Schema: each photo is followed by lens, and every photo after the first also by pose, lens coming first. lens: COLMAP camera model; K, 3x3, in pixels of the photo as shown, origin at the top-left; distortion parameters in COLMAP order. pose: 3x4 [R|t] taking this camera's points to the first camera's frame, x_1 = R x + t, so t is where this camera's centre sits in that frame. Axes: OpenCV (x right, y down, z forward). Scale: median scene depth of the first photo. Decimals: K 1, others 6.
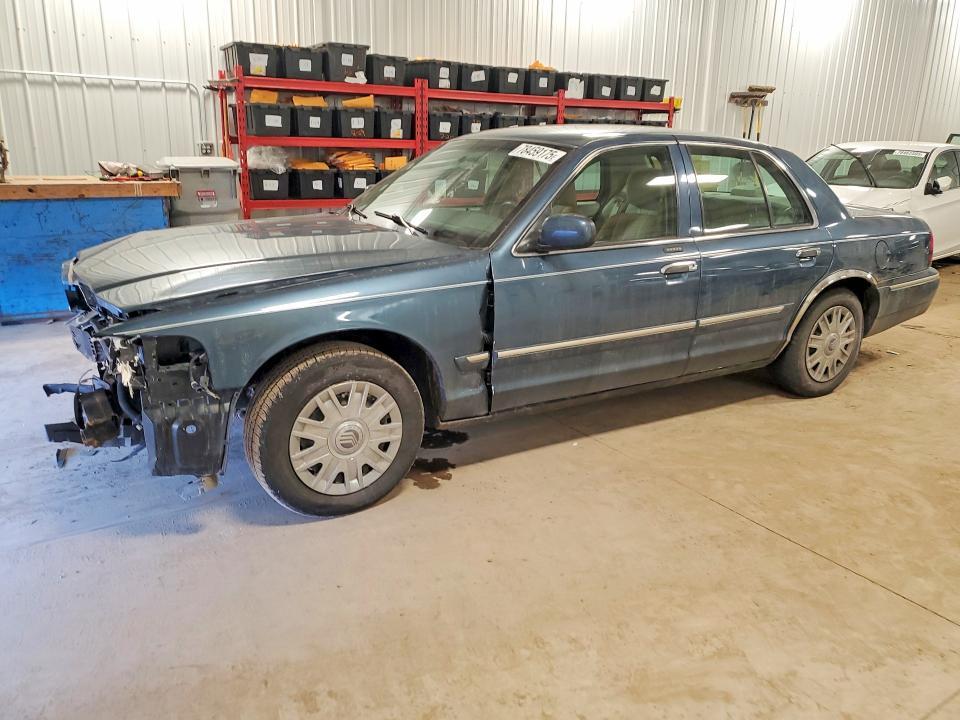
lens RADIAL K [[752.6, 0, 476.8], [0, 752.6, 359.6], [0, 0, 1]] dist [0.002688, 0.004577]
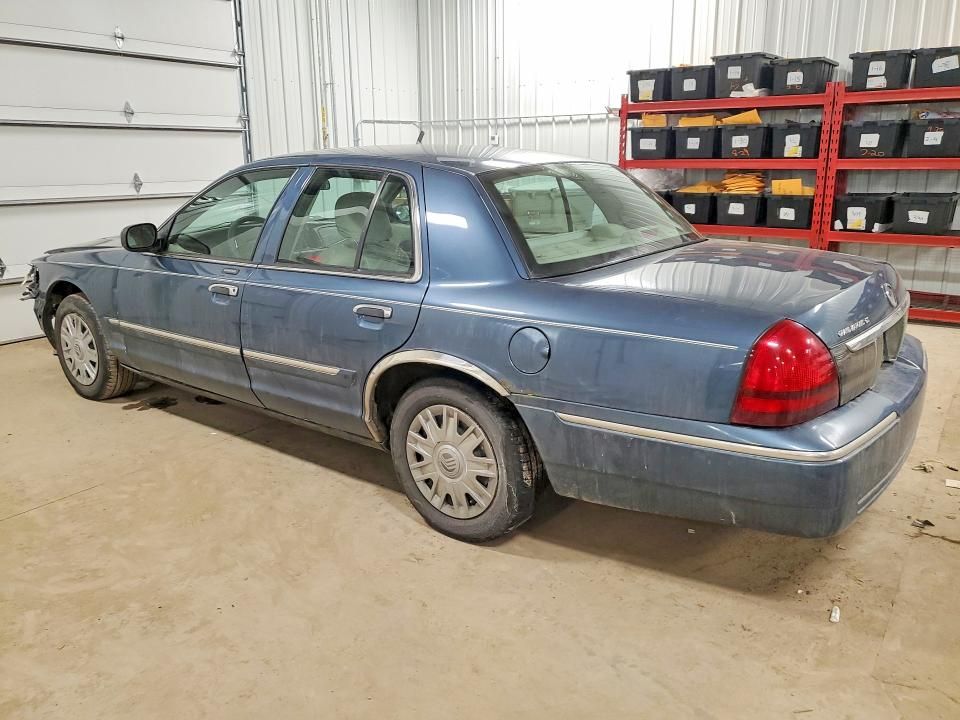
lens RADIAL K [[752.6, 0, 478.0], [0, 752.6, 359.6], [0, 0, 1]] dist [0.002688, 0.004577]
pose [[0.350392, 0.218586, -0.910739, 0.686464], [-0.244434, 0.960028, 0.136374, -0.131292], [0.904145, 0.174831, 0.389816, 0.486370]]
